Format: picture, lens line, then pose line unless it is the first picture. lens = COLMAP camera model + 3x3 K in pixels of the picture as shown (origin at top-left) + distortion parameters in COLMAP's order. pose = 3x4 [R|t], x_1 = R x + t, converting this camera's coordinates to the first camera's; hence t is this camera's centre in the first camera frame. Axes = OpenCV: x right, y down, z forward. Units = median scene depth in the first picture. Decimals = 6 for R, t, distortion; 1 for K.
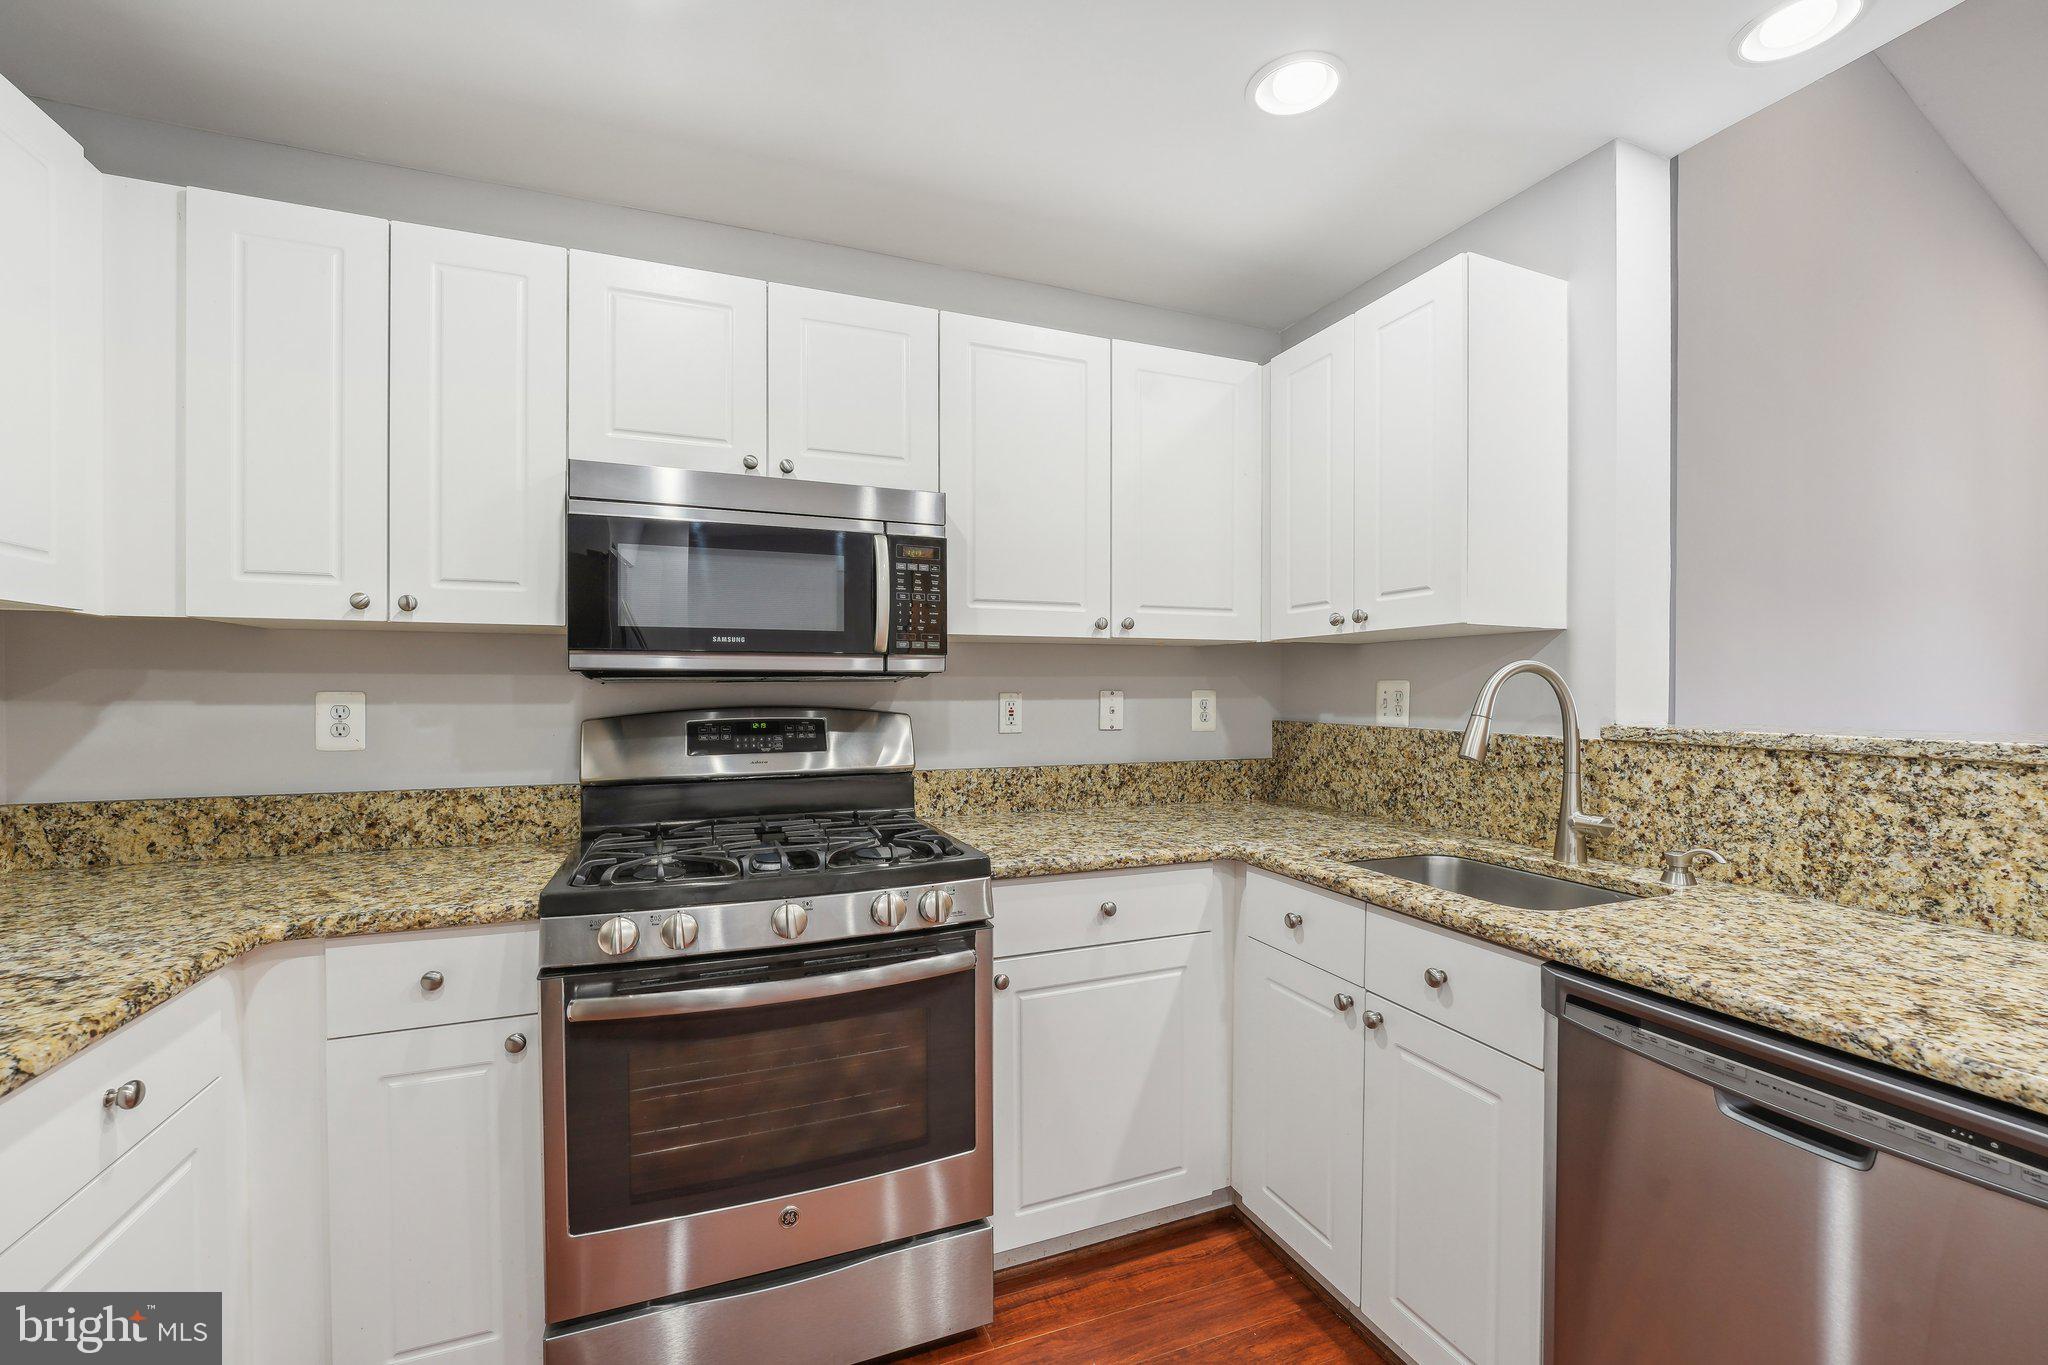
lens RADIAL K [[843.3, 0, 1026.5], [0, 843.3, 694.9], [0, 0, 1]] dist [-0.016310, 0.000797]
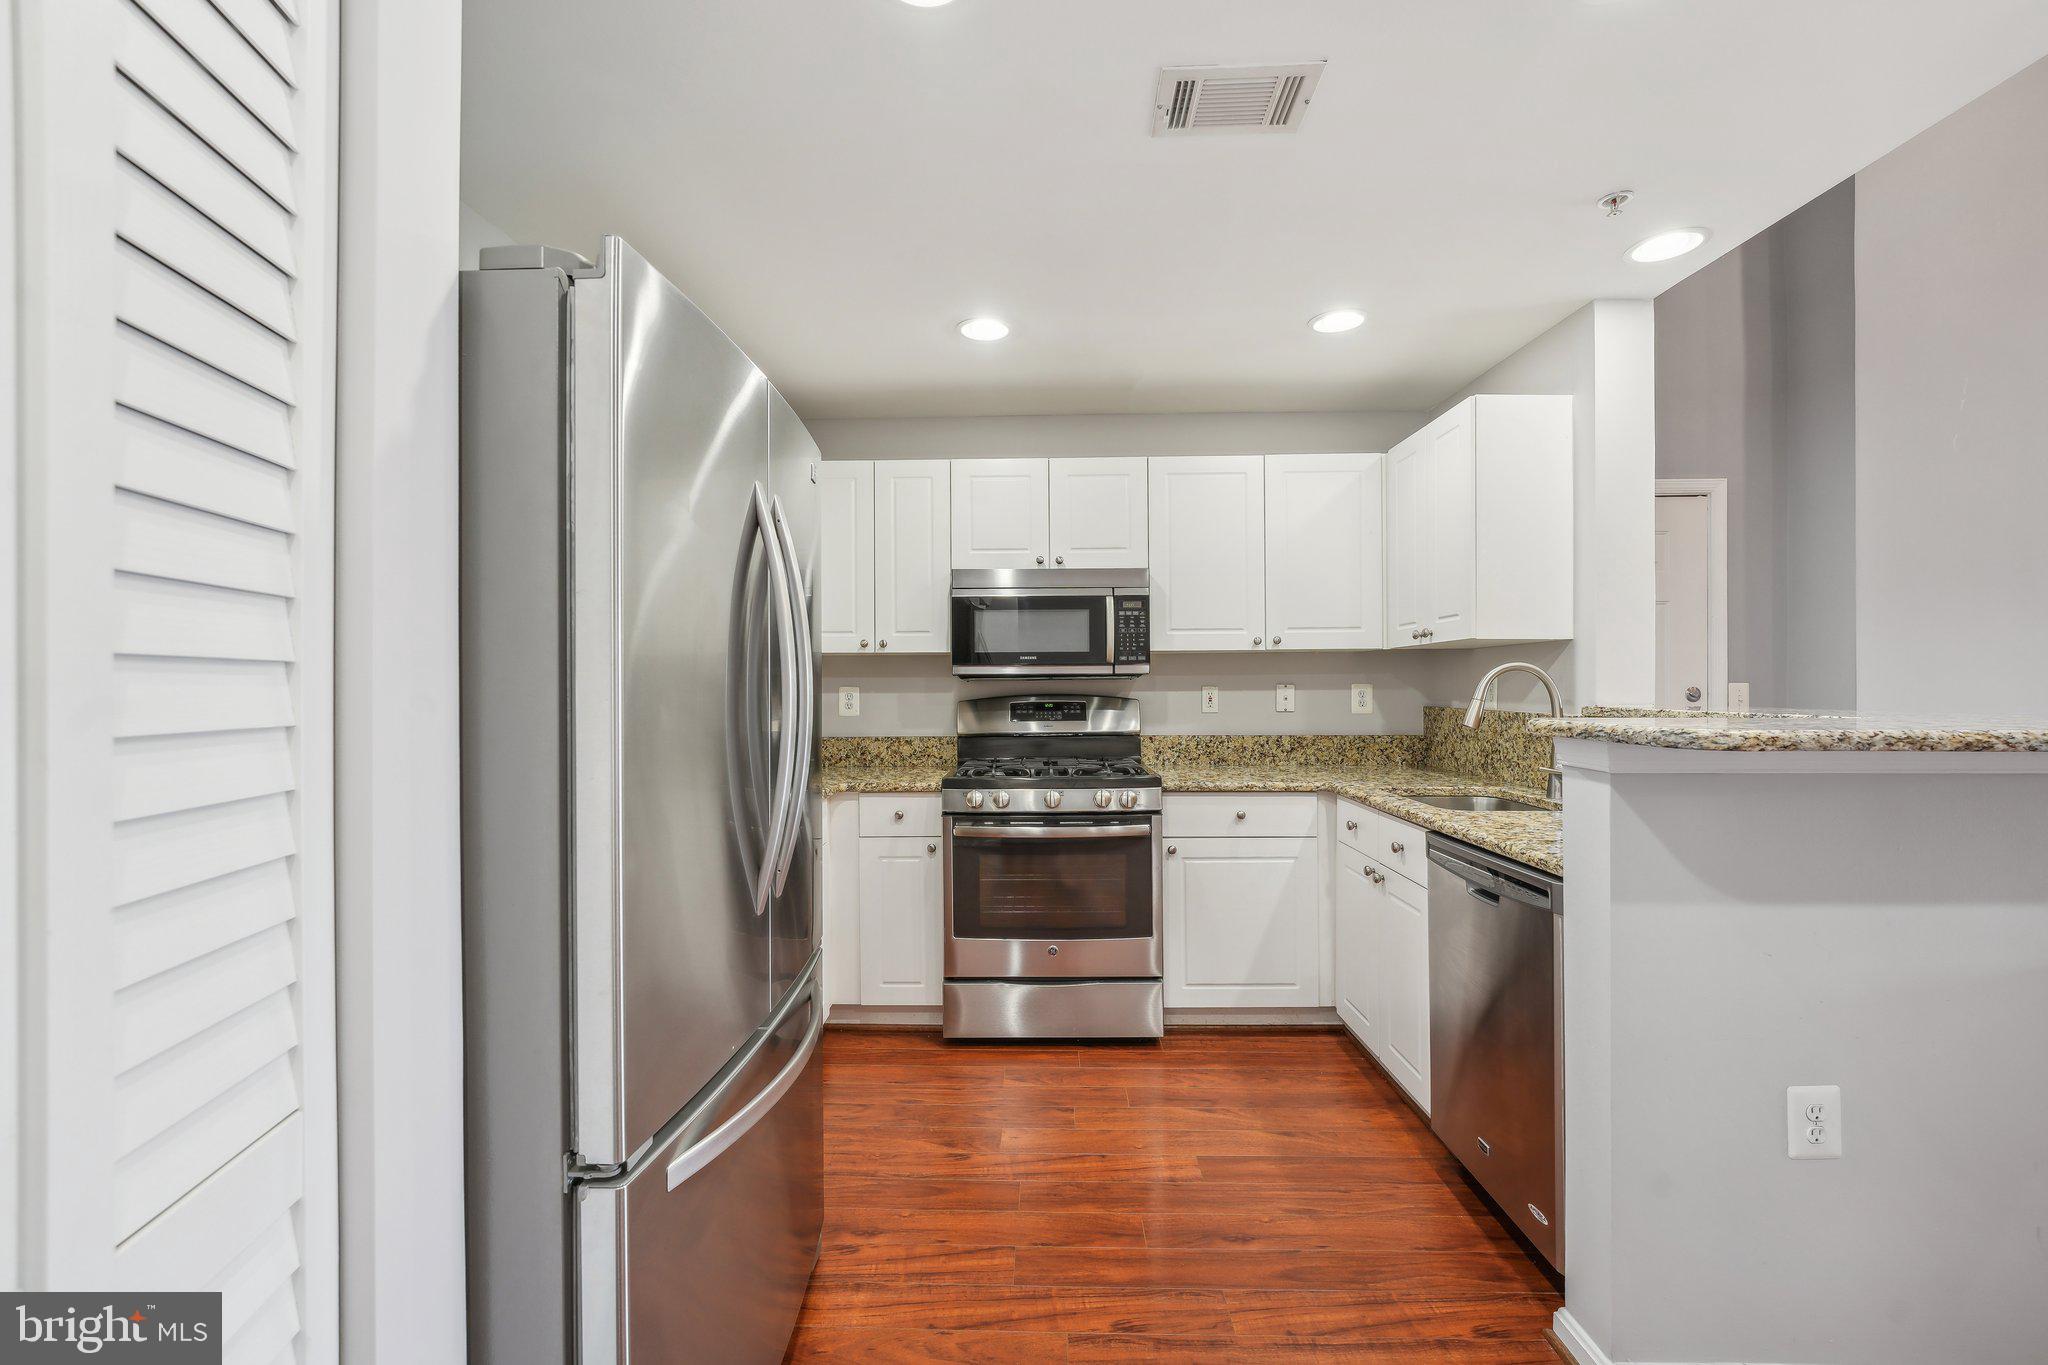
lens RADIAL K [[843.3, 0, 1014.0], [0, 843.3, 685.2], [0, 0, 1]] dist [-0.016310, 0.000797]
pose [[0.917030, -0.005004, -0.398787, 0.342969], [0.002280, 0.999971, -0.007304, 0.008094], [0.398812, 0.005789, 0.917014, -0.689692]]
